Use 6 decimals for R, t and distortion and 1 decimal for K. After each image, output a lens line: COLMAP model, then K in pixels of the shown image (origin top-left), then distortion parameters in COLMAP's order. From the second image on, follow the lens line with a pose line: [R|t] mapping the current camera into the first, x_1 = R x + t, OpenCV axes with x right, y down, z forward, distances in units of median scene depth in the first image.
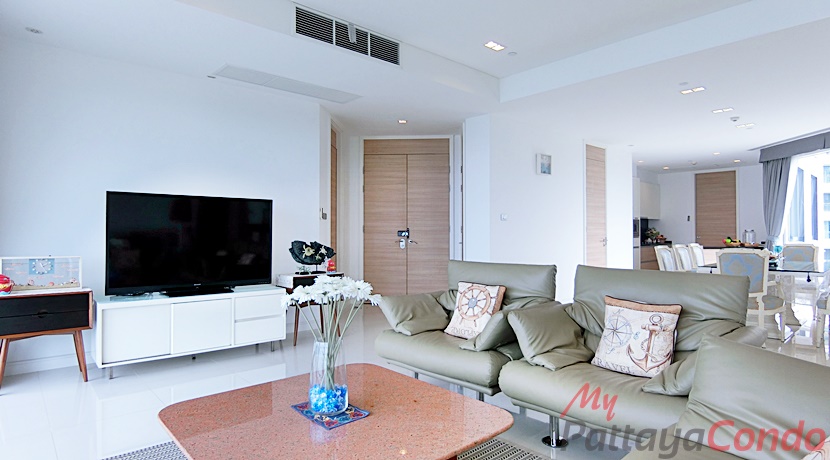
lens RADIAL K [[459.1, 0, 412.1], [0, 459.1, 229.0], [0, 0, 1]] dist [-0.020433, -0.002873]
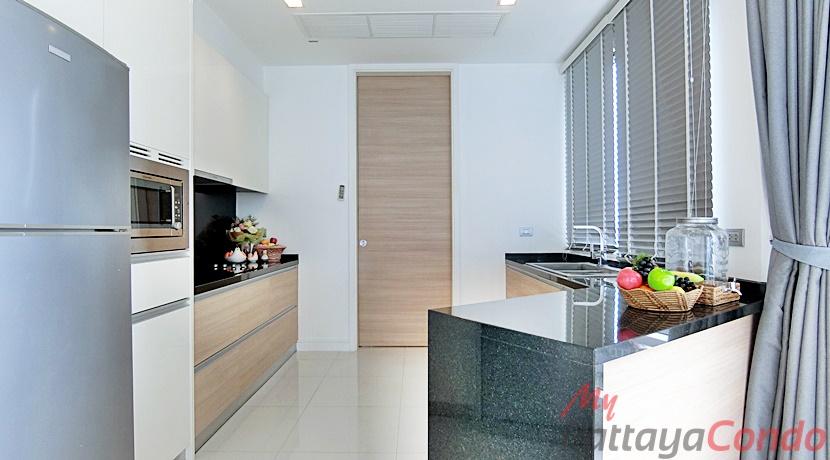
lens RADIAL K [[459.1, 0, 415.3], [0, 459.1, 229.8], [0, 0, 1]] dist [-0.020433, -0.002873]
pose [[0.664777, 0.005257, 0.747023, 0.372285], [-0.005013, 0.999984, -0.002576, 0.007560], [-0.747025, -0.002032, 0.664793, 0.712591]]
